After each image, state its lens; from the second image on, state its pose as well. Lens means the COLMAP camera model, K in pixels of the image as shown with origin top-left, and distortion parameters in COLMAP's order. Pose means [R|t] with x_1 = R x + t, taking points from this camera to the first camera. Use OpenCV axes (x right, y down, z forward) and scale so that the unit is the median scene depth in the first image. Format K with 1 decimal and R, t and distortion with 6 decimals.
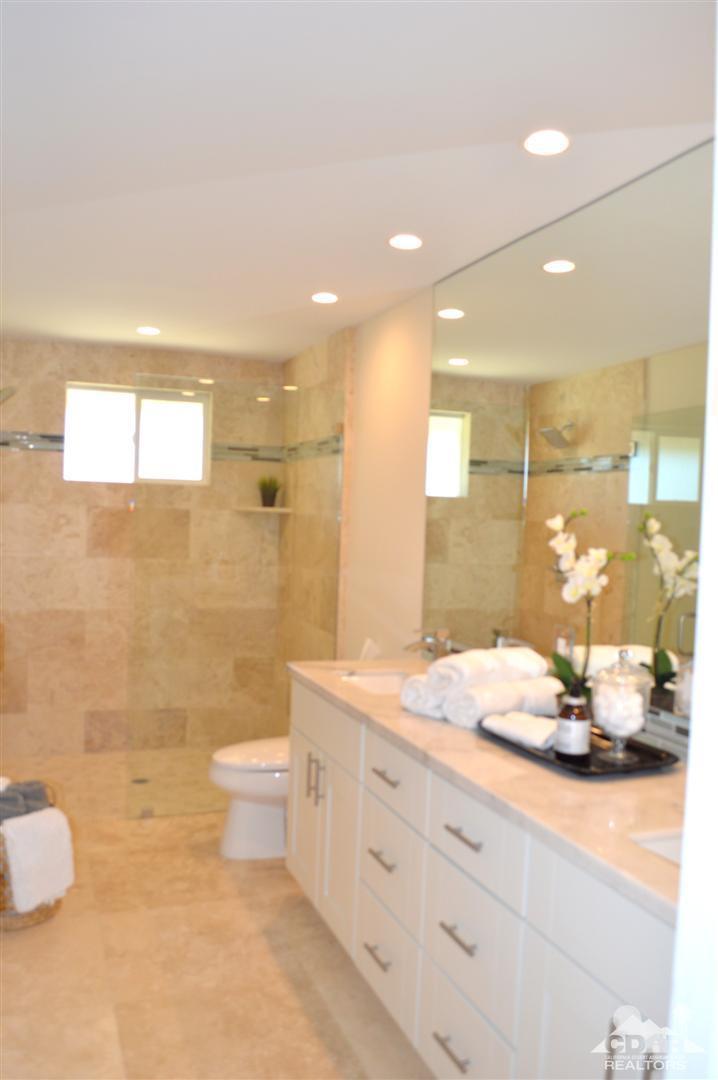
lens RADIAL K [[876.7, 0, 359.5], [0, 876.7, 541.2], [0, 0, 1]] dist [-0.065777, -0.000205]
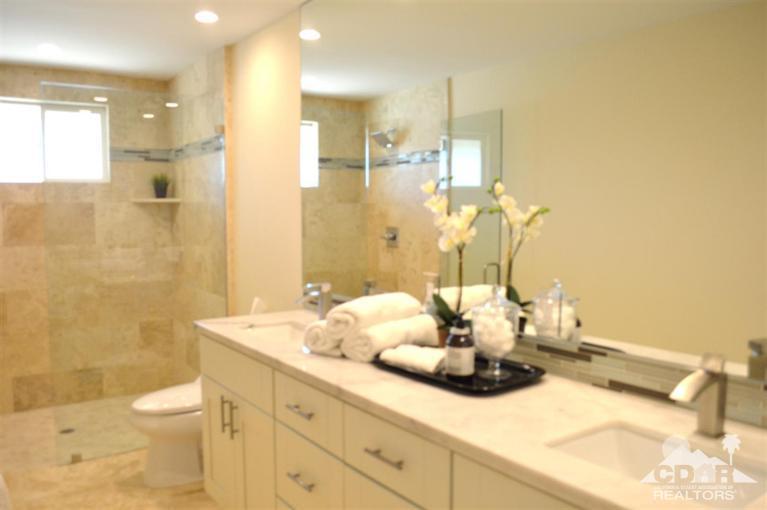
lens RADIAL K [[622.7, 0, 381.2], [0, 622.7, 254.3], [0, 0, 1]] dist [-0.065777, -0.000205]
pose [[0.966690, -0.056244, 0.249694, -0.039394], [0.045828, 0.997827, 0.047335, 0.018710], [-0.251814, -0.034316, 0.967167, 0.120893]]
